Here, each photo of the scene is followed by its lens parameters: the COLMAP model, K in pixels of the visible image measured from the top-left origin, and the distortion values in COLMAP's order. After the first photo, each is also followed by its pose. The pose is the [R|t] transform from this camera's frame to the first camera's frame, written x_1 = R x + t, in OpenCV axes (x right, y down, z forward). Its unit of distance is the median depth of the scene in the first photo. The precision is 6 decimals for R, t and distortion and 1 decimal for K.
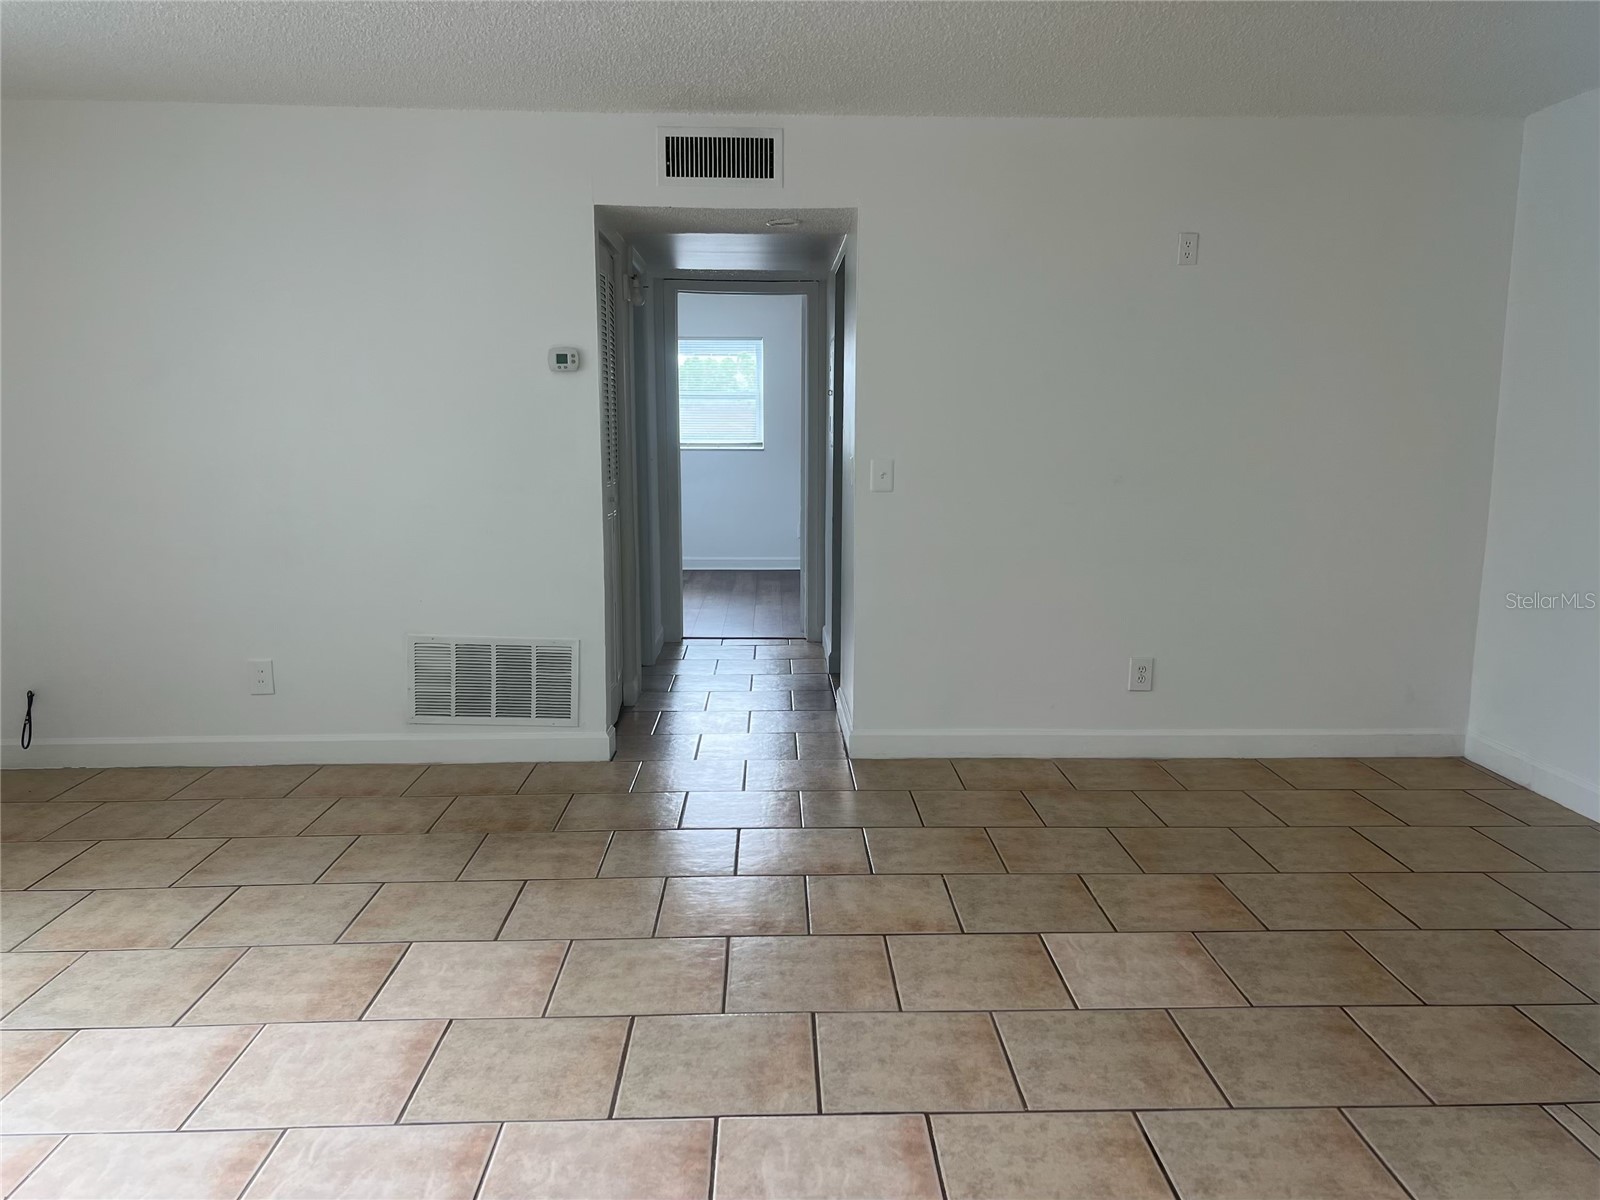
lens RADIAL K [[1208.5, 0, 819.8], [0, 1208.5, 596.0], [0, 0, 1]] dist [0.060899, -0.054805]
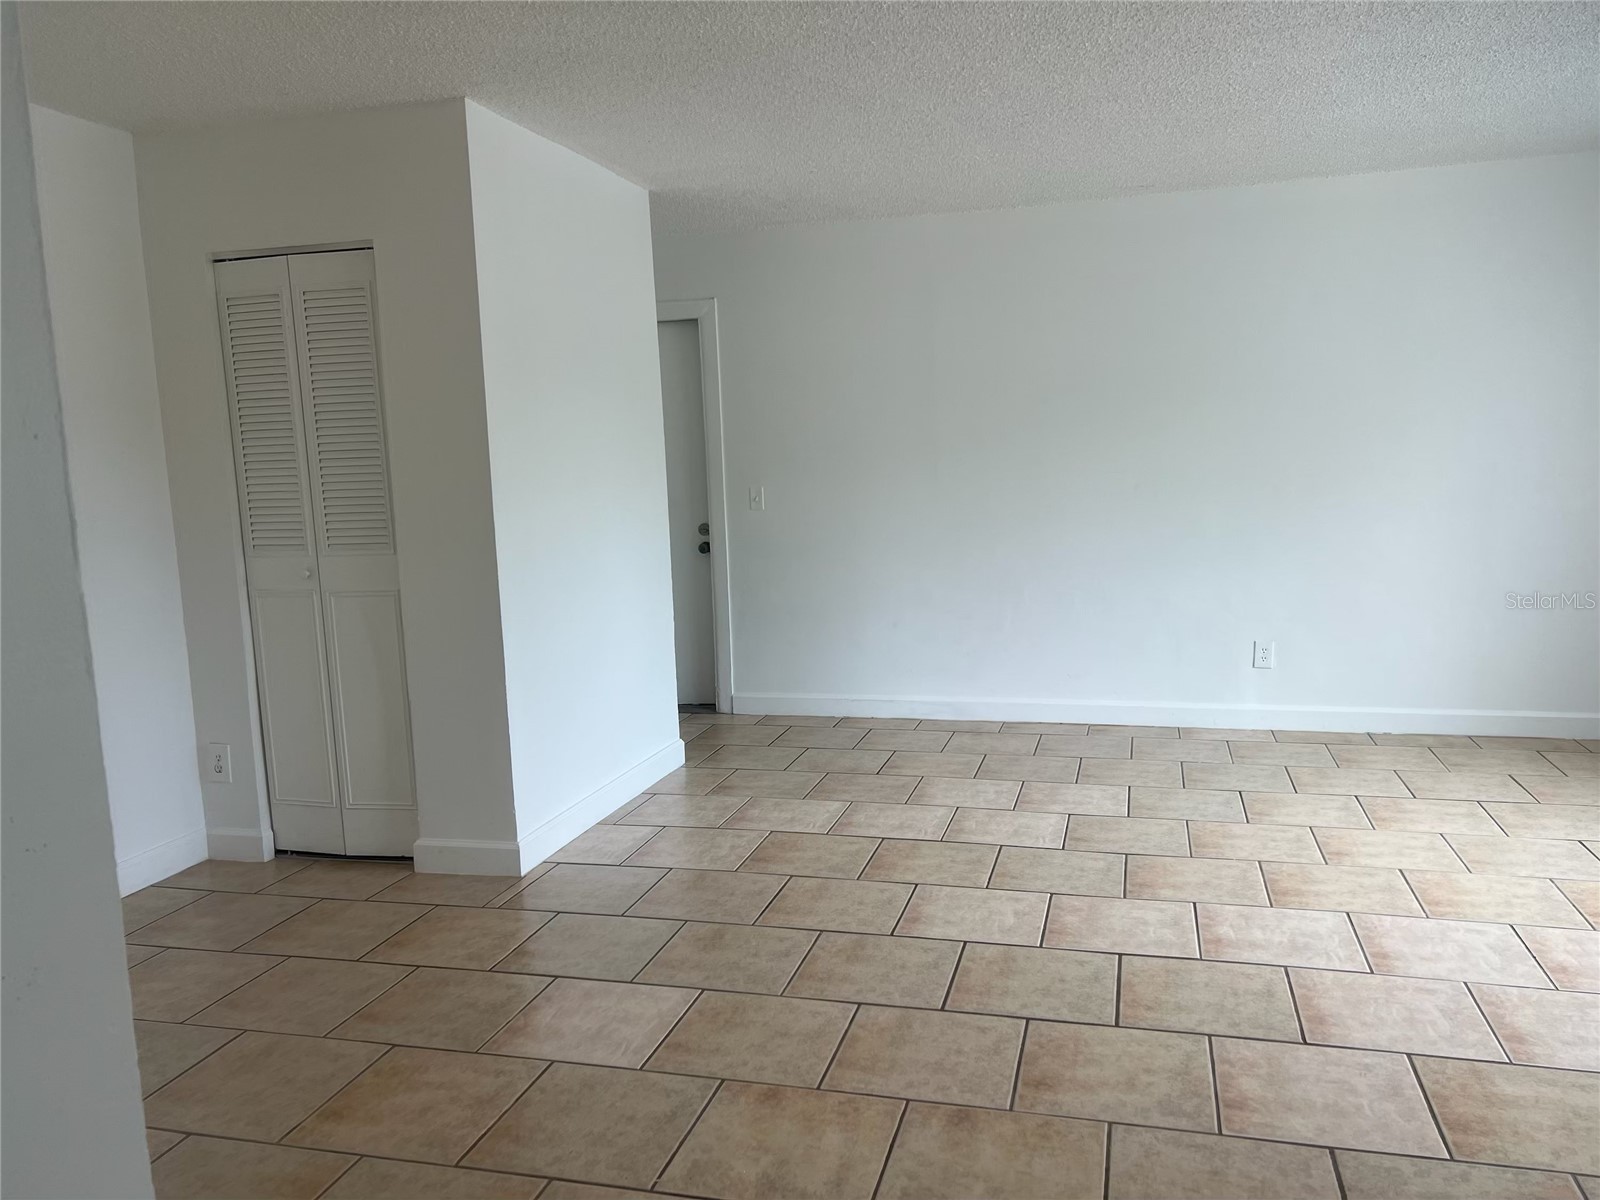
lens RADIAL K [[1208.5, 0, 819.8], [0, 1208.5, 596.0], [0, 0, 1]] dist [0.060899, -0.054805]
pose [[-0.954749, -0.007873, 0.297310, -0.182219], [0.075198, 0.960779, 0.266925, -0.246866], [-0.287750, 0.277203, -0.916711, 1.606190]]
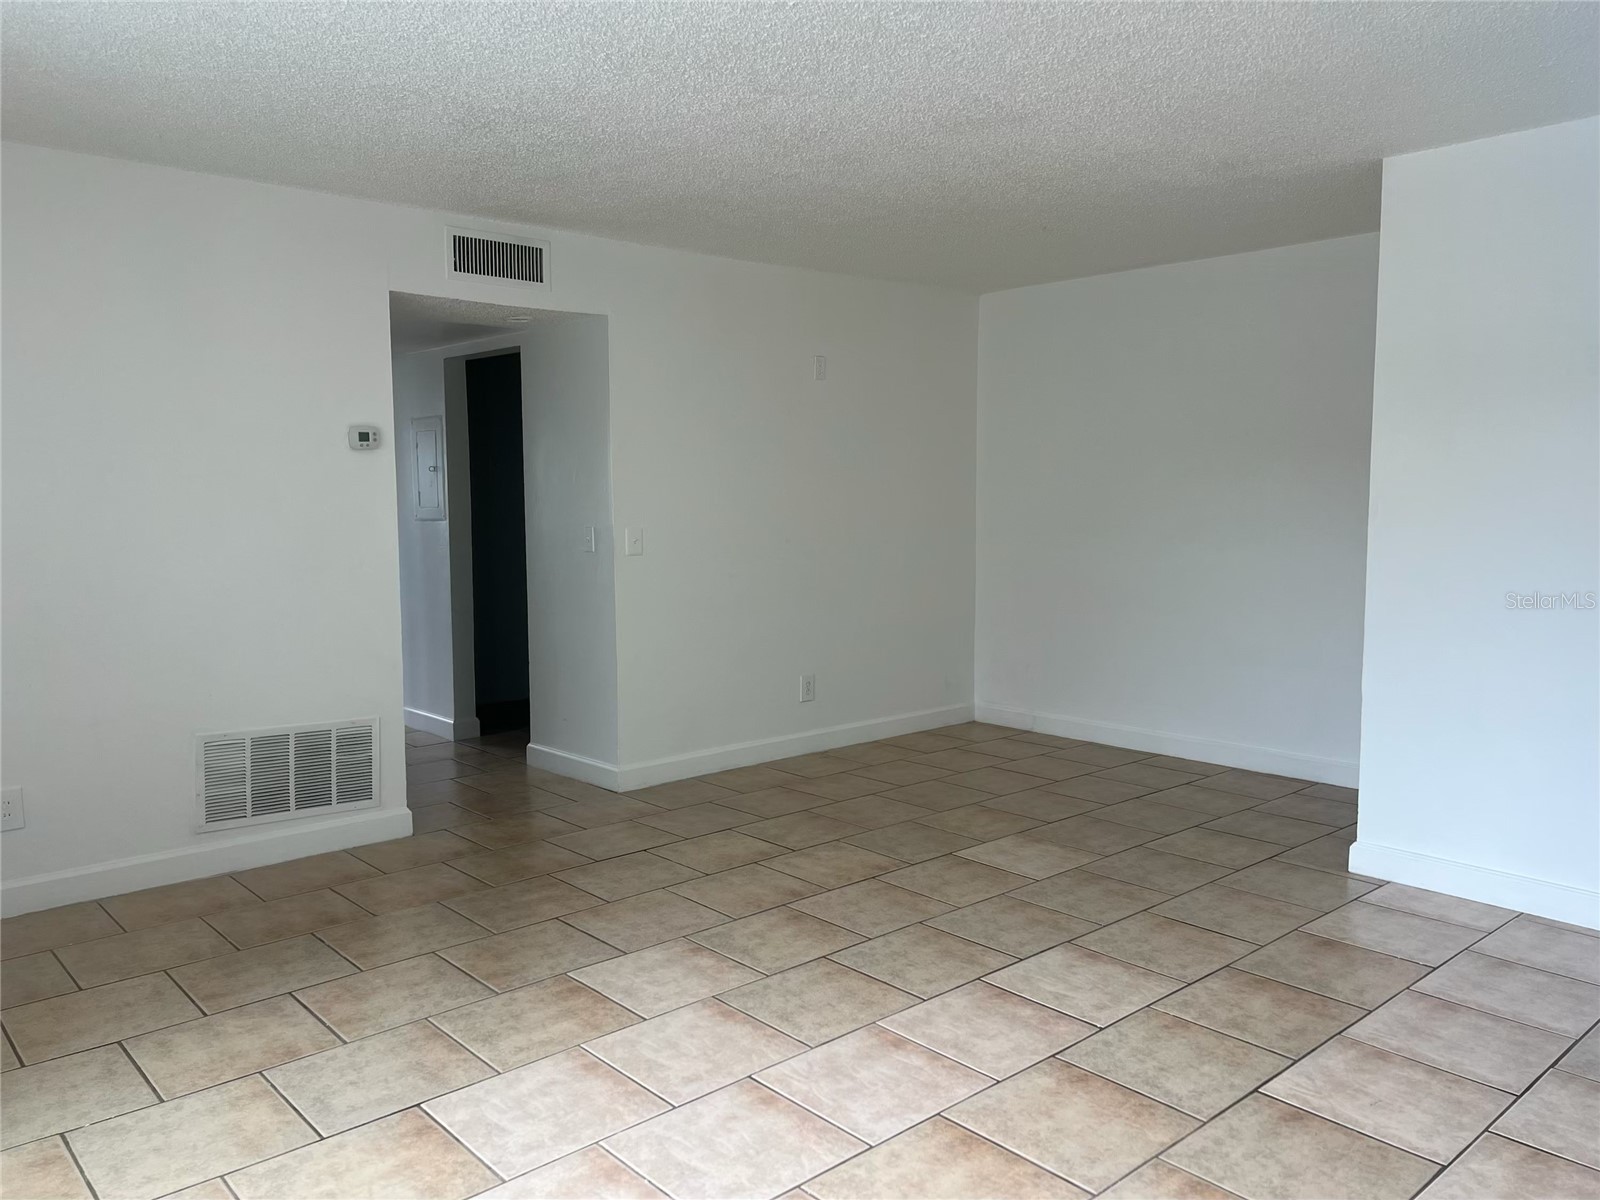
lens RADIAL K [[1208.5, 0, 819.8], [0, 1208.5, 596.0], [0, 0, 1]] dist [0.060899, -0.054805]
pose [[0.763203, -0.062796, 0.643100, -0.799762], [0.103182, 0.994339, -0.025359, 0.000409], [-0.637867, 0.085710, 0.765362, -0.003647]]
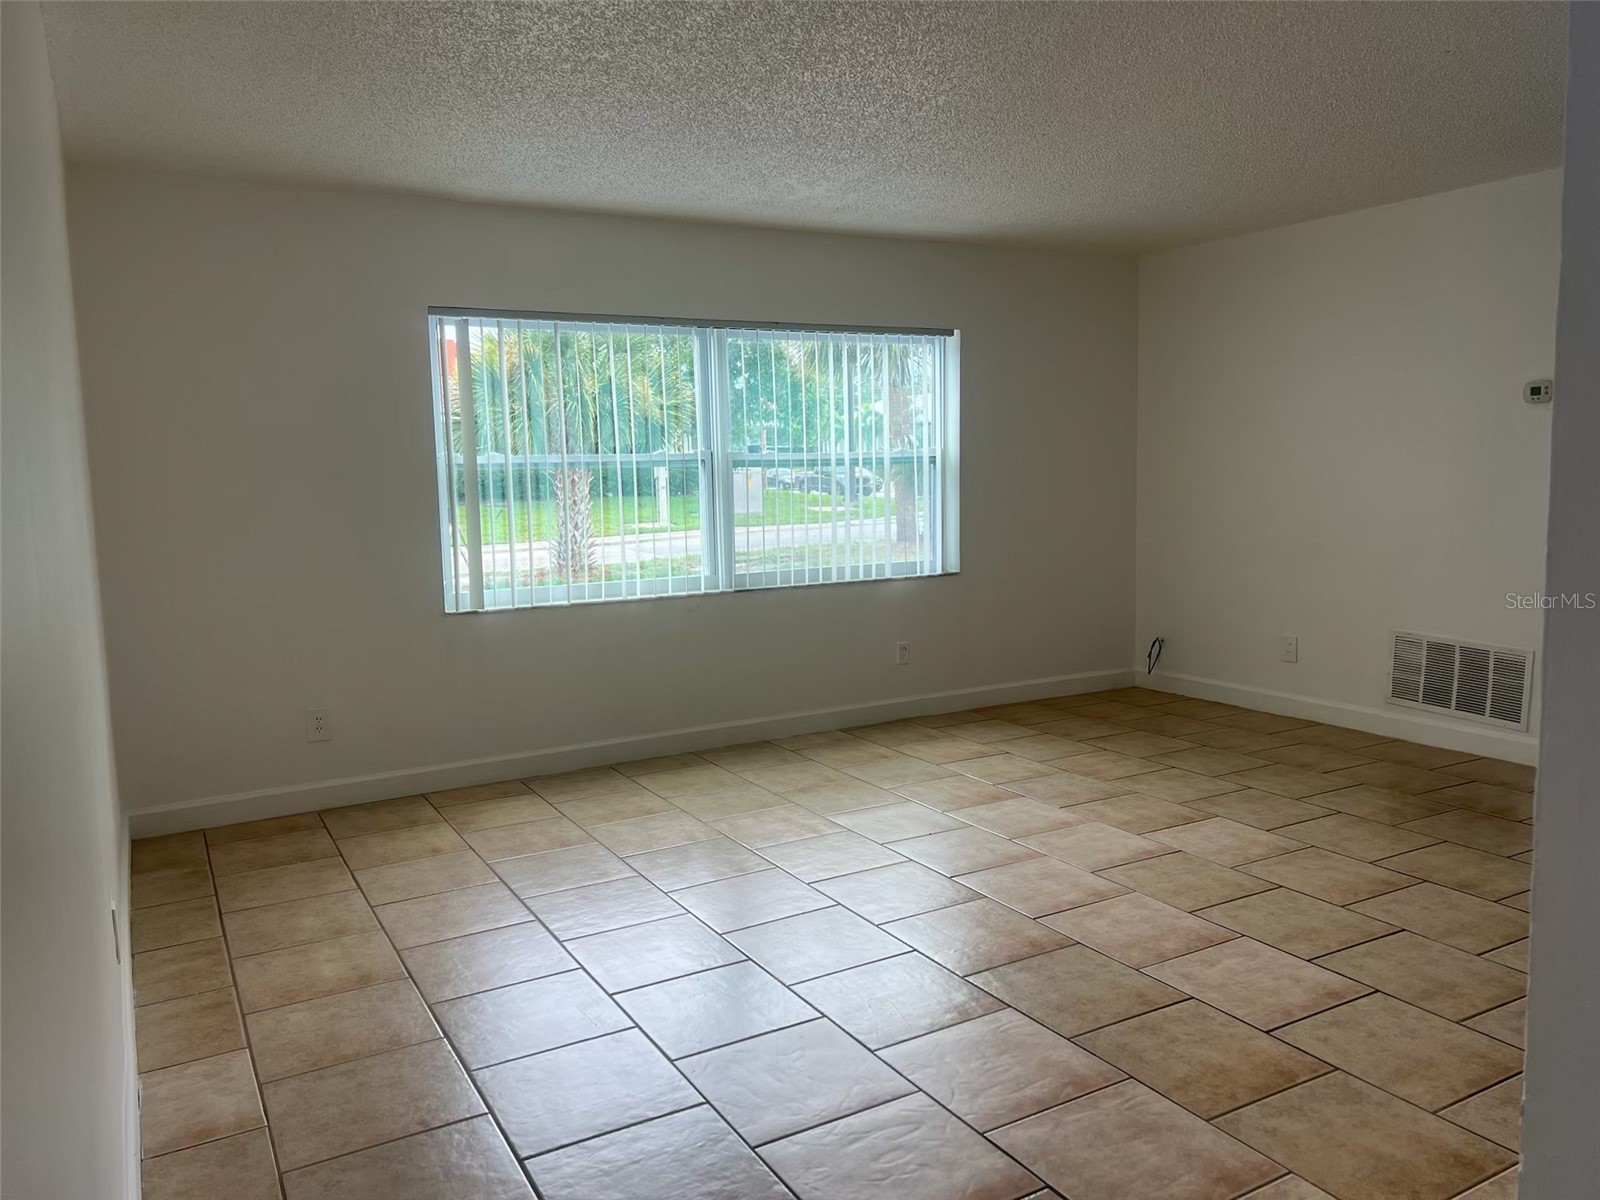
lens RADIAL K [[1208.5, 0, 819.8], [0, 1208.5, 596.0], [0, 0, 1]] dist [0.060899, -0.054805]
pose [[0.466484, 0.082977, -0.880629, 0.652812], [-0.109912, 0.993312, 0.035372, 0.027174], [0.877674, 0.080292, 0.472485, -0.100421]]
